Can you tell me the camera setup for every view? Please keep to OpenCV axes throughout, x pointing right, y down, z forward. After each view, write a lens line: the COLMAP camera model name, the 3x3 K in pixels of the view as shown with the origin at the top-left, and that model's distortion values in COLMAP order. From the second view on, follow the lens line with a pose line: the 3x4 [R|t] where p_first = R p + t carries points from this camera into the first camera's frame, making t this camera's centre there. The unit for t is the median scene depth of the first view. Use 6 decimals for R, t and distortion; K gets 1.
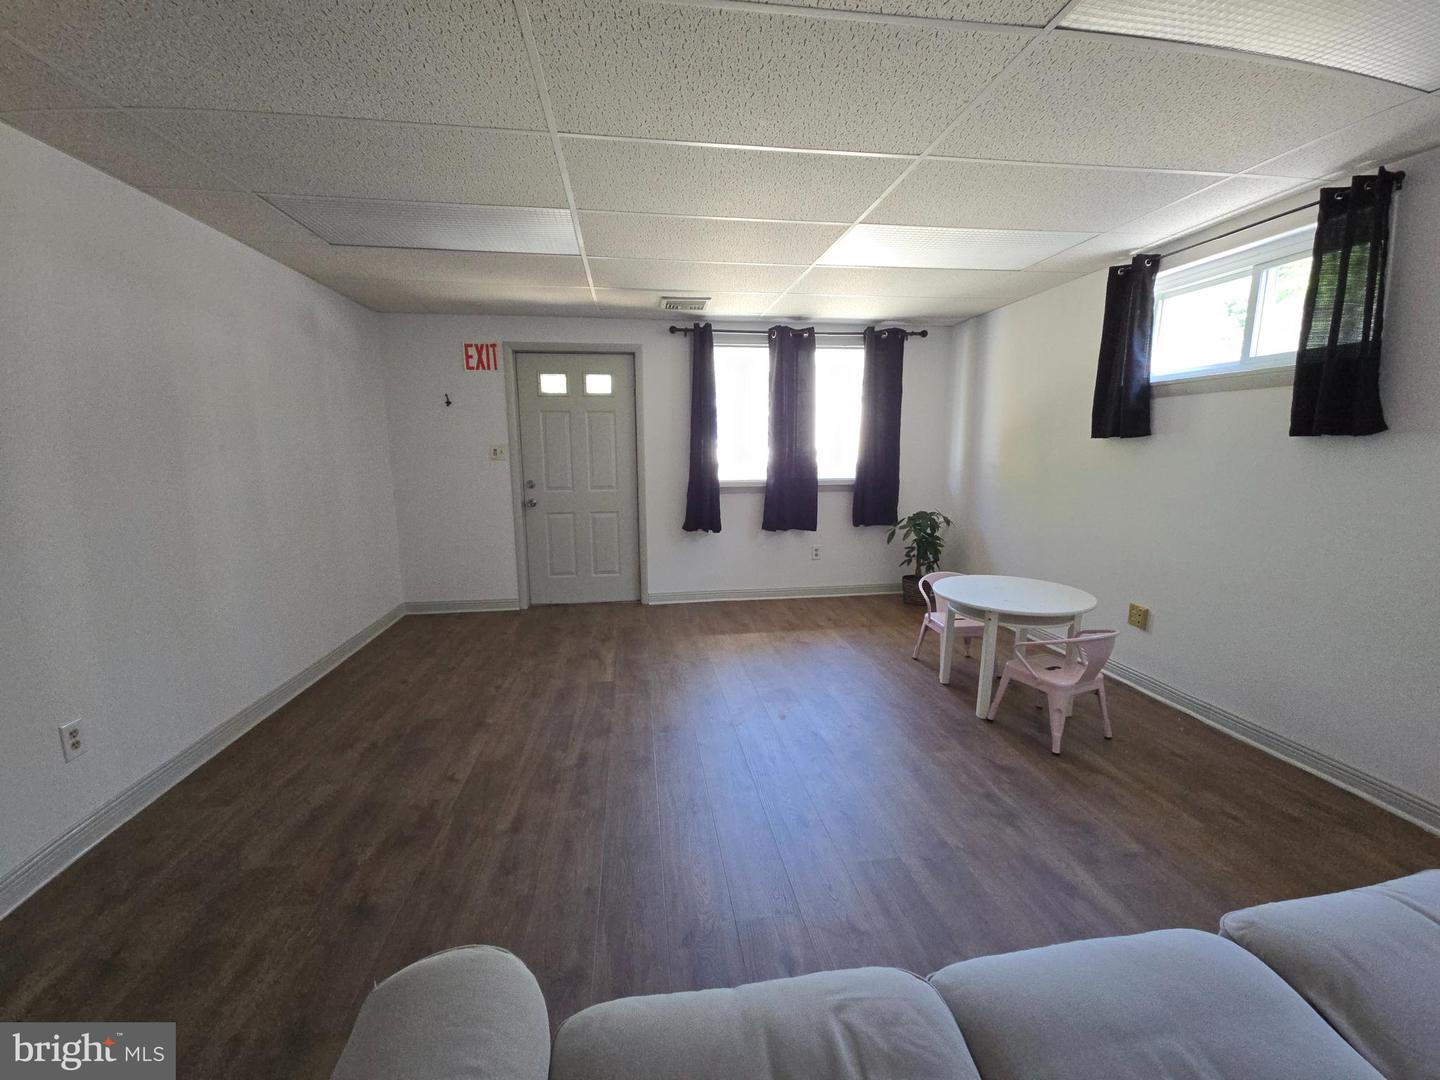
lens RADIAL K [[574.2, 0, 720.0], [0, 574.2, 540.0], [0, 0, 1]] dist [0.001012, -0.000004]
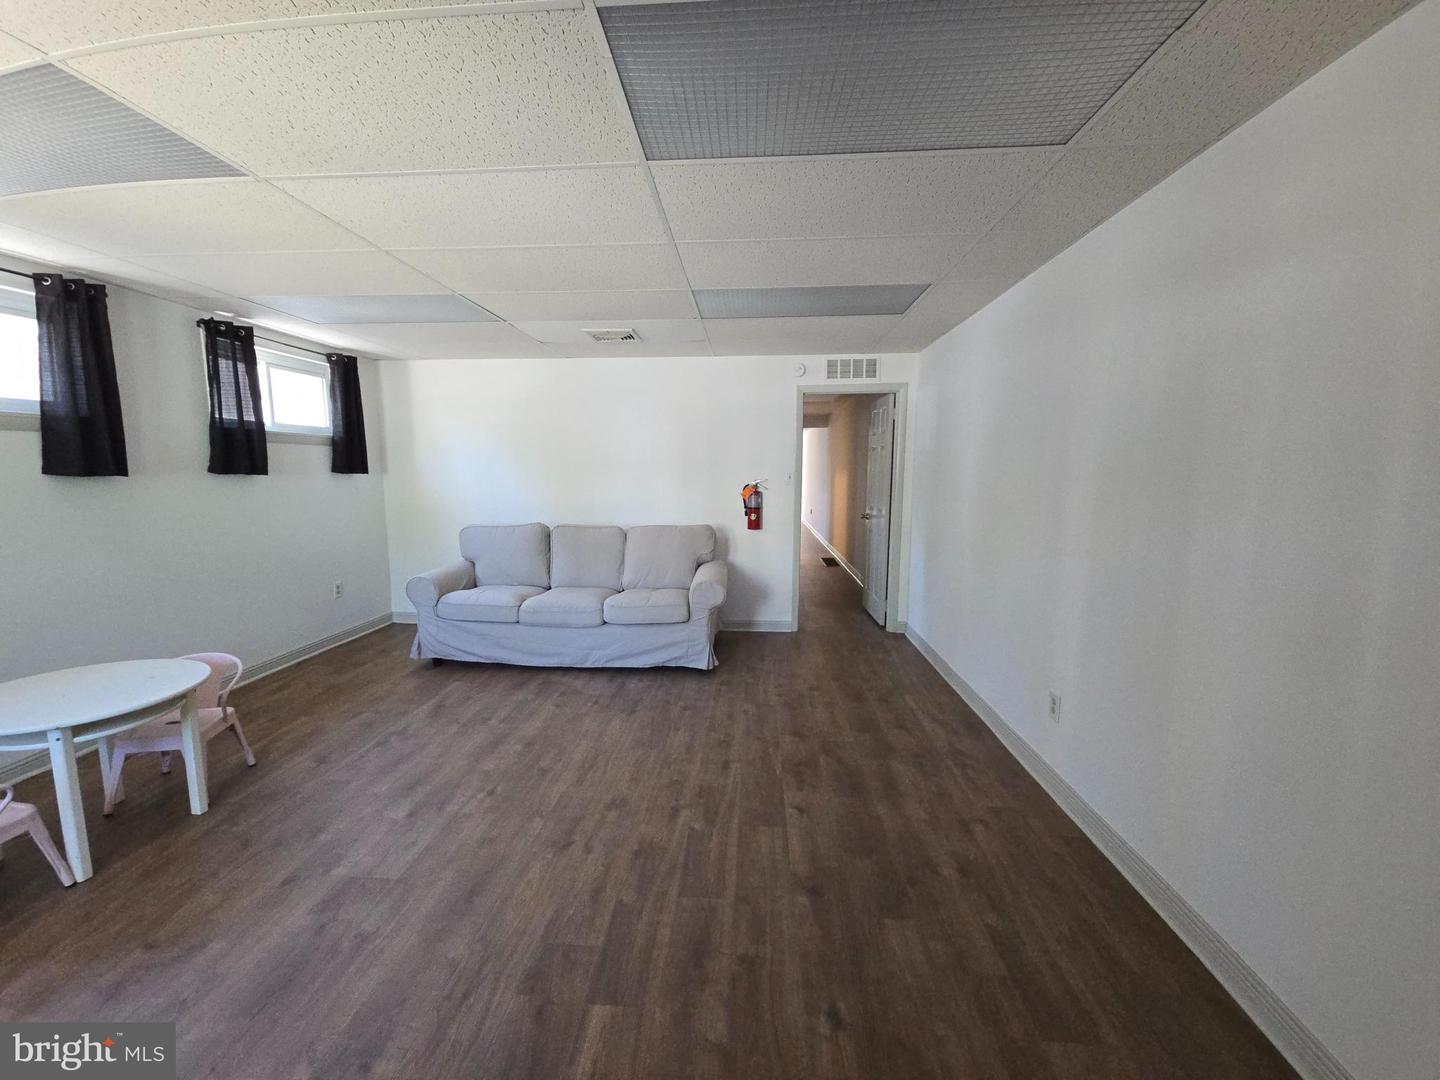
lens RADIAL K [[574.2, 0, 720.0], [0, 574.2, 540.0], [0, 0, 1]] dist [0.001012, -0.000004]
pose [[-0.979252, -0.019262, 0.201729, -0.530709], [0.038133, 0.960174, 0.276790, -0.327499], [-0.199026, 0.278740, -0.939517, 1.866981]]
